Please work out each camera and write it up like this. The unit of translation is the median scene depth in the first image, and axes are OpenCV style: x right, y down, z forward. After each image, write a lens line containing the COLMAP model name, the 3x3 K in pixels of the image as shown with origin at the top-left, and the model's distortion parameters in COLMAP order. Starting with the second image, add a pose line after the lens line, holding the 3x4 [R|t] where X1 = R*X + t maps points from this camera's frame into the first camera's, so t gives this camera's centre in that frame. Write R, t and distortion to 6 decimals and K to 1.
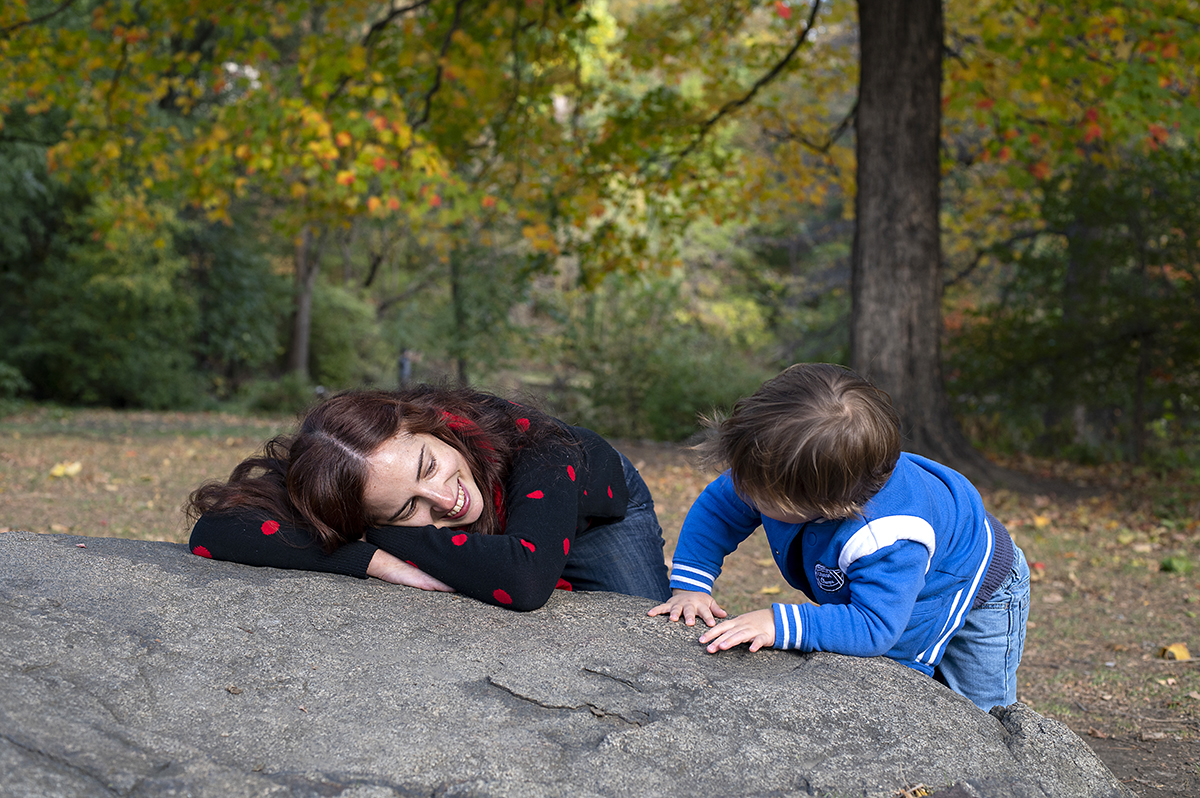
lens RADIAL K [[1540.3, 0, 600.0], [0, 1540.3, 399.0], [0, 0, 1]] dist [-0.024606, -0.033327]
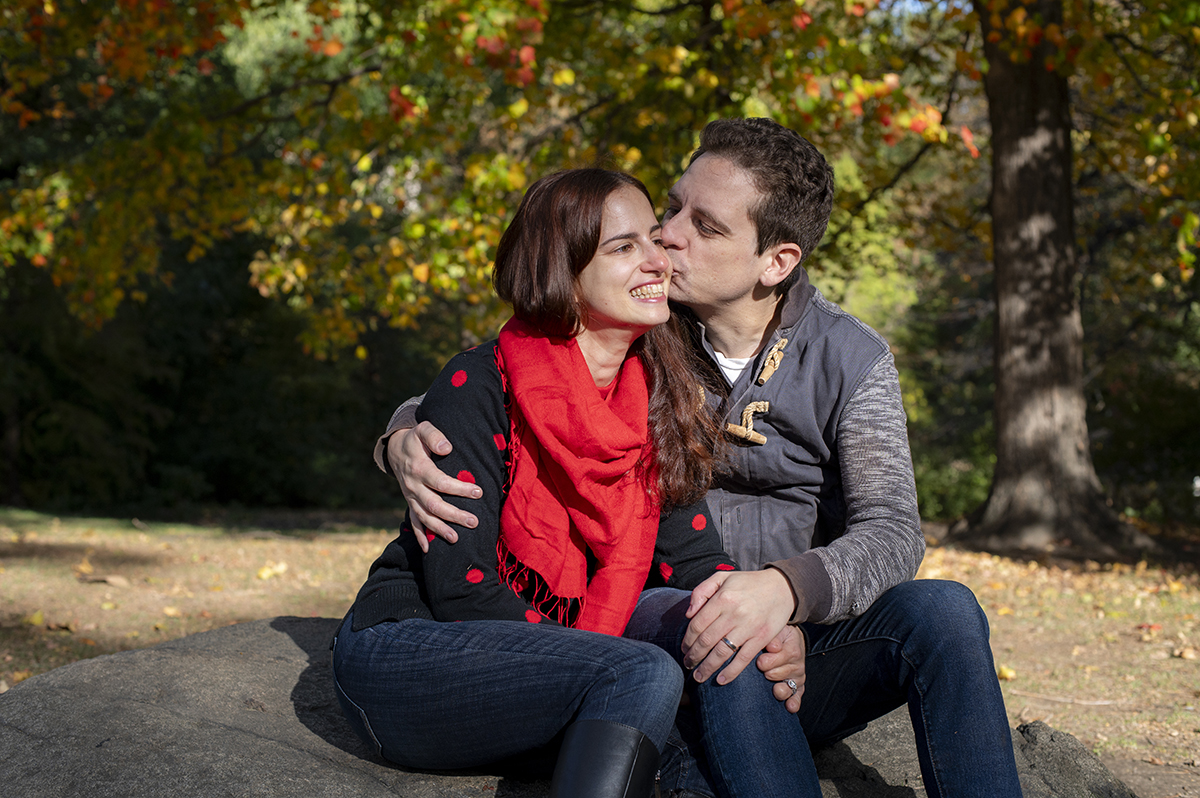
lens RADIAL K [[1540.3, 0, 600.0], [0, 1540.3, 399.0], [0, 0, 1]] dist [-0.024606, -0.033327]
pose [[0.993239, -0.044340, -0.107283, 0.025116], [0.038393, 0.997643, -0.056881, -0.008404], [0.109552, 0.052377, 0.992600, -0.175757]]
